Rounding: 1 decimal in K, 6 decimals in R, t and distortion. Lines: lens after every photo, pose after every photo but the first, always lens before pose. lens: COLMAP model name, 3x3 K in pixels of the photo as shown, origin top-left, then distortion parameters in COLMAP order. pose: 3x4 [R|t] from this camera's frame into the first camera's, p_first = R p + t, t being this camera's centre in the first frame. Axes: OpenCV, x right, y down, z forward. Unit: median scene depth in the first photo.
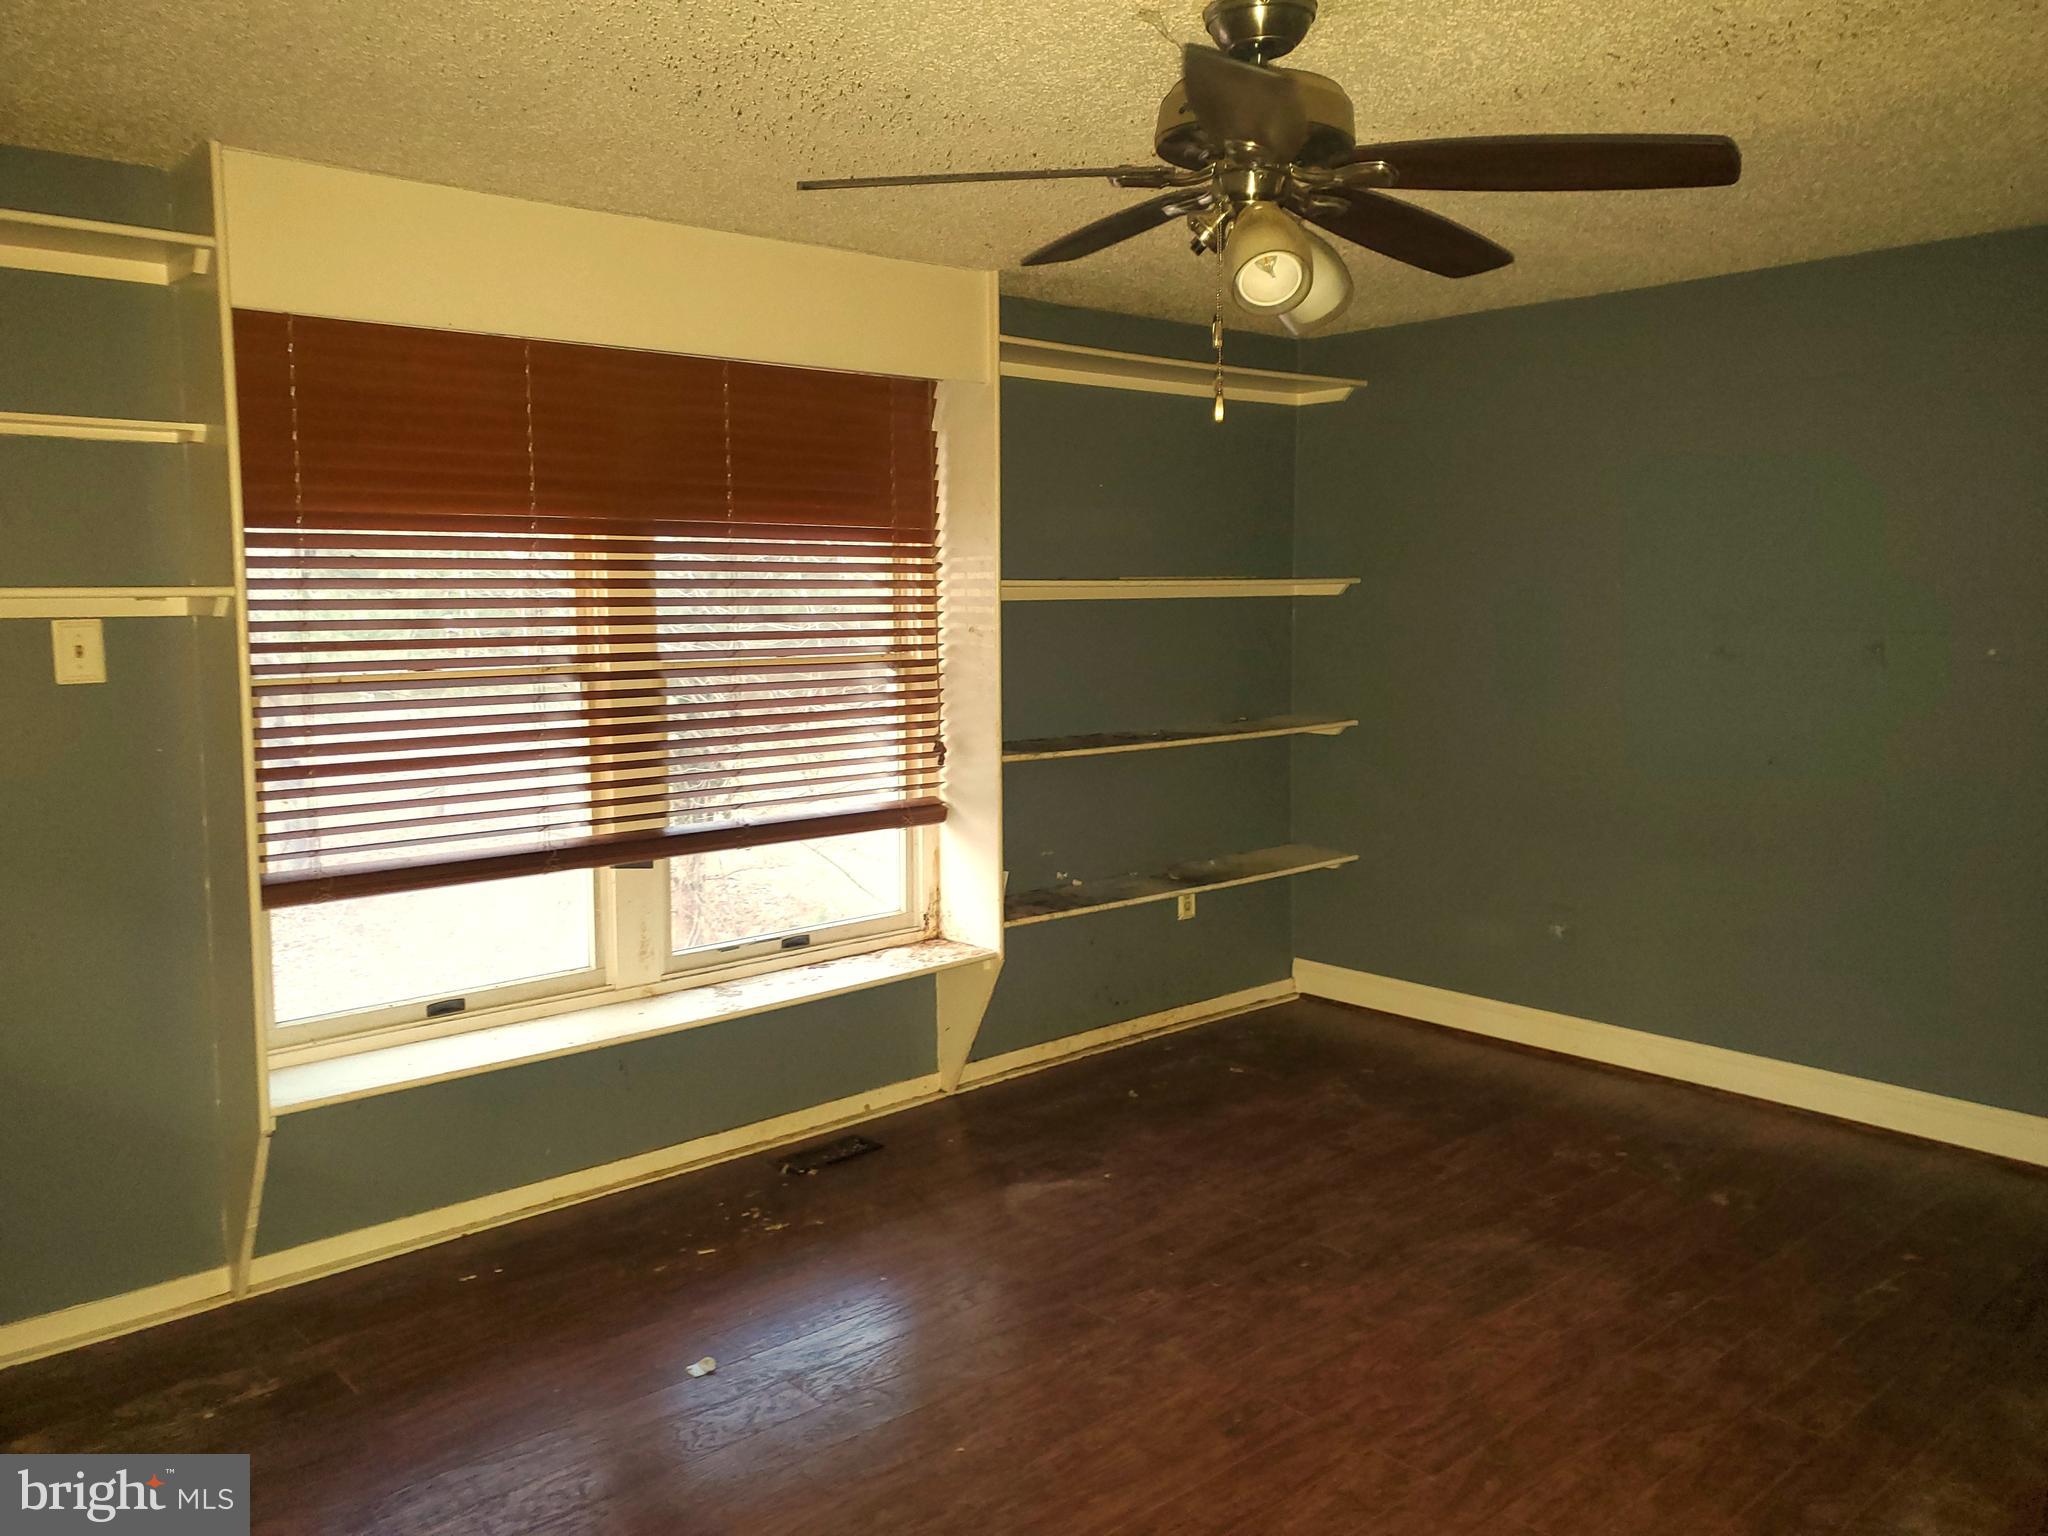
lens RADIAL K [[1629.2, 0, 1024.0], [0, 1629.2, 768.0], [0, 0, 1]] dist [-0.006745, -0.005455]
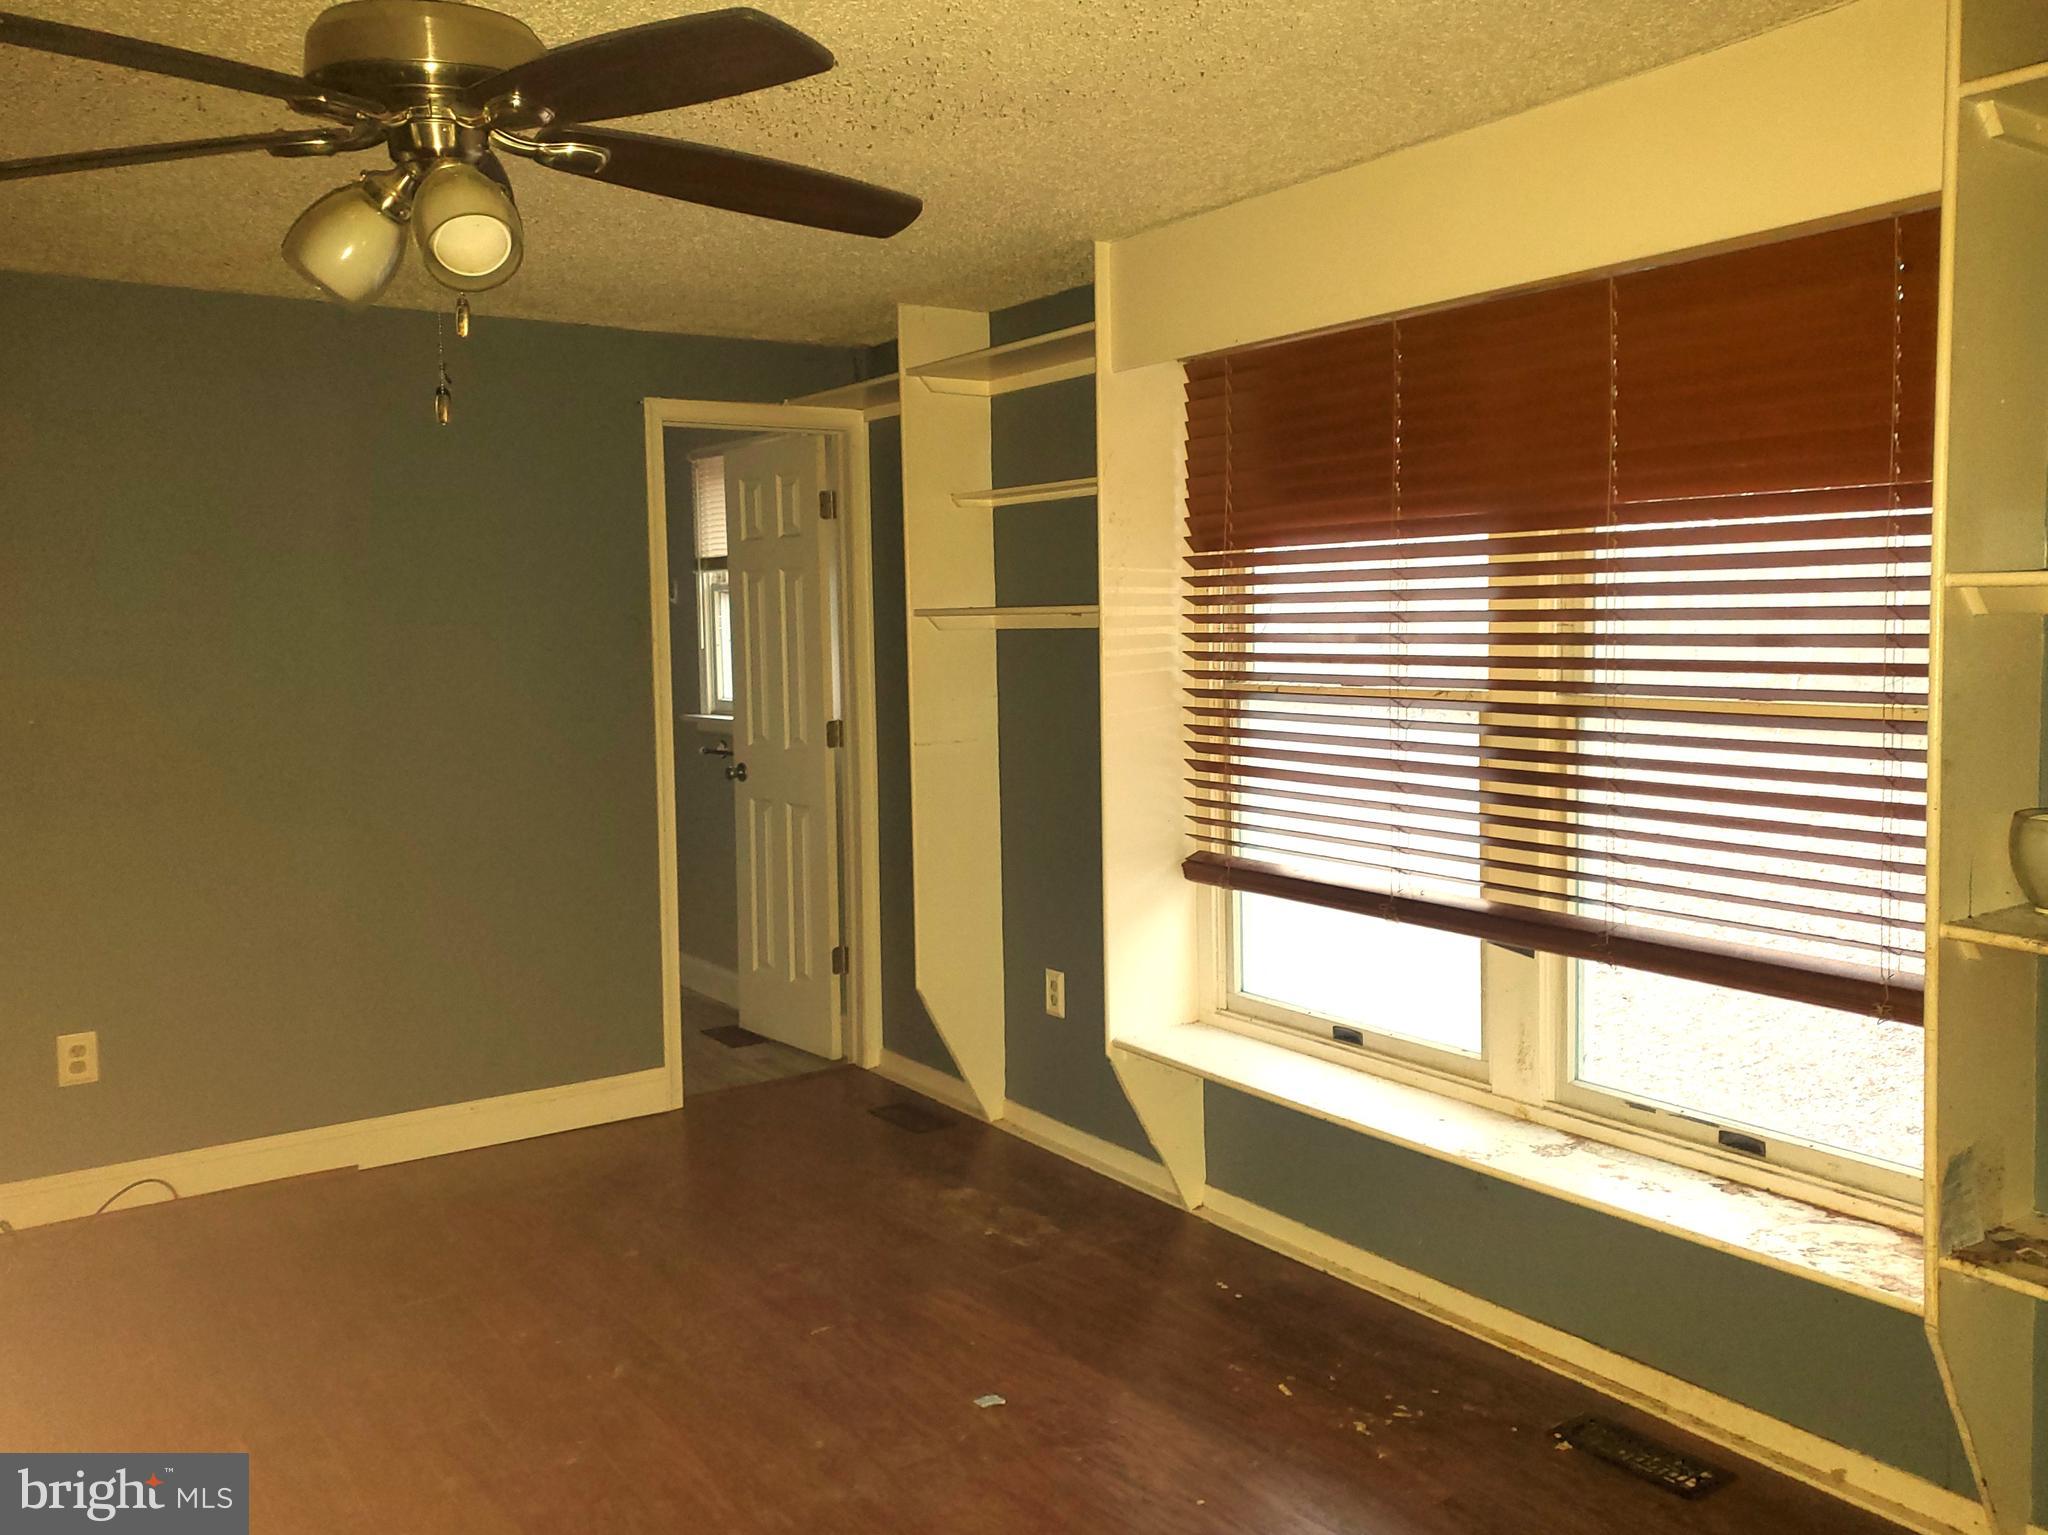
lens RADIAL K [[1629.2, 0, 1024.0], [0, 1629.2, 767.5], [0, 0, 1]] dist [-0.006745, -0.005455]
pose [[-0.139654, 0.099368, -0.985202, 0.567610], [-0.090628, 0.989493, 0.112647, -0.094994], [0.986044, 0.105018, -0.129181, 0.862060]]
